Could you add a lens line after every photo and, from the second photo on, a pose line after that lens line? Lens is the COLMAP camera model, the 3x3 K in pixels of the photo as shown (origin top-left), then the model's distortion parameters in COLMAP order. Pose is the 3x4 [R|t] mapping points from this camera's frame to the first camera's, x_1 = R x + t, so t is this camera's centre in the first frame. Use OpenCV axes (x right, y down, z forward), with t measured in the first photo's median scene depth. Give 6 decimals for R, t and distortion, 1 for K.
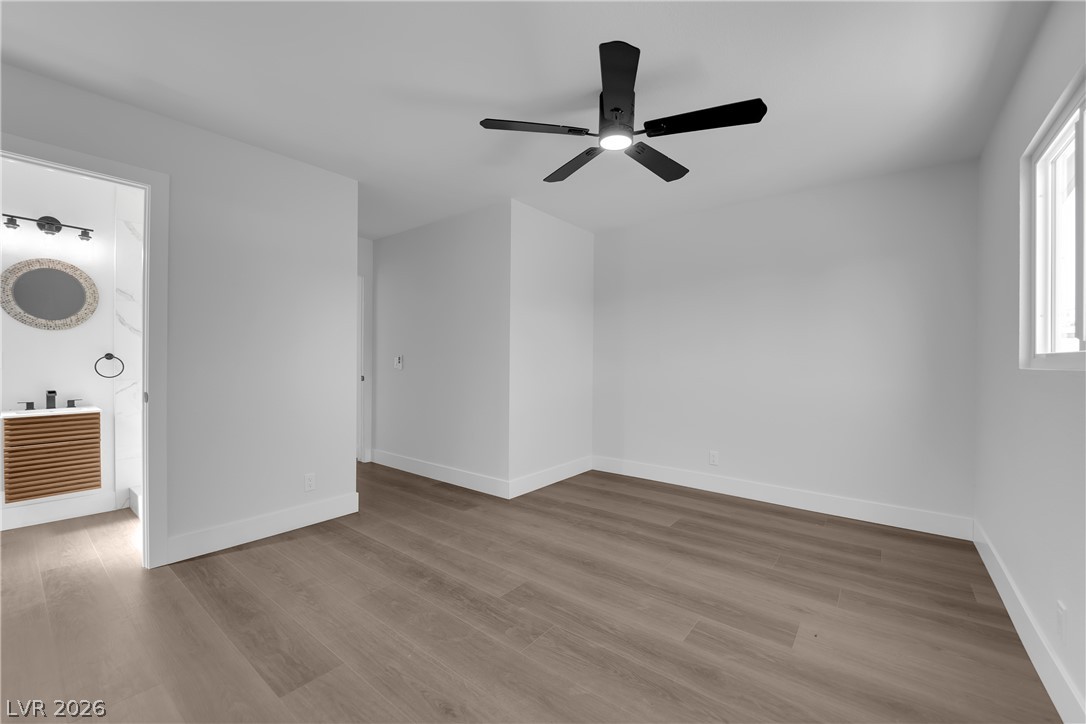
lens RADIAL K [[436.9, 0, 538.7], [0, 436.9, 363.5], [0, 0, 1]] dist [-0.008902, -0.004119]
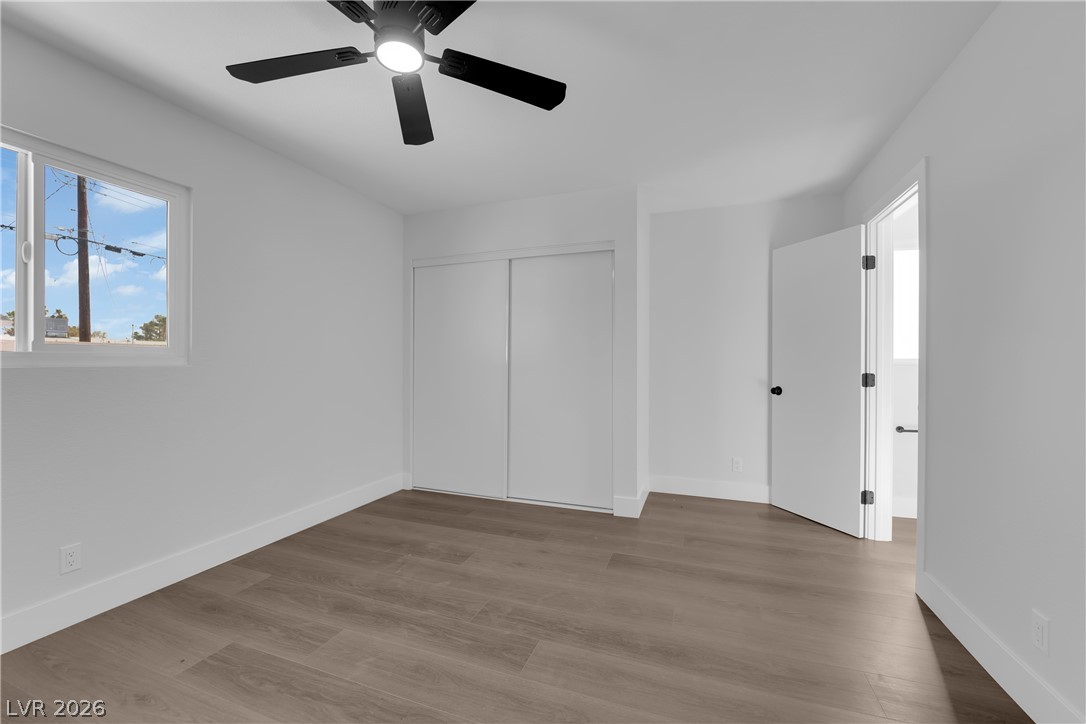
lens RADIAL K [[436.9, 0, 538.7], [0, 436.9, 363.5], [0, 0, 1]] dist [-0.008902, -0.004119]
pose [[-0.950215, -0.008287, -0.311486, 0.204452], [-0.011810, 0.999886, 0.009424, -0.018589], [0.311372, 0.012633, -0.950204, 2.019518]]
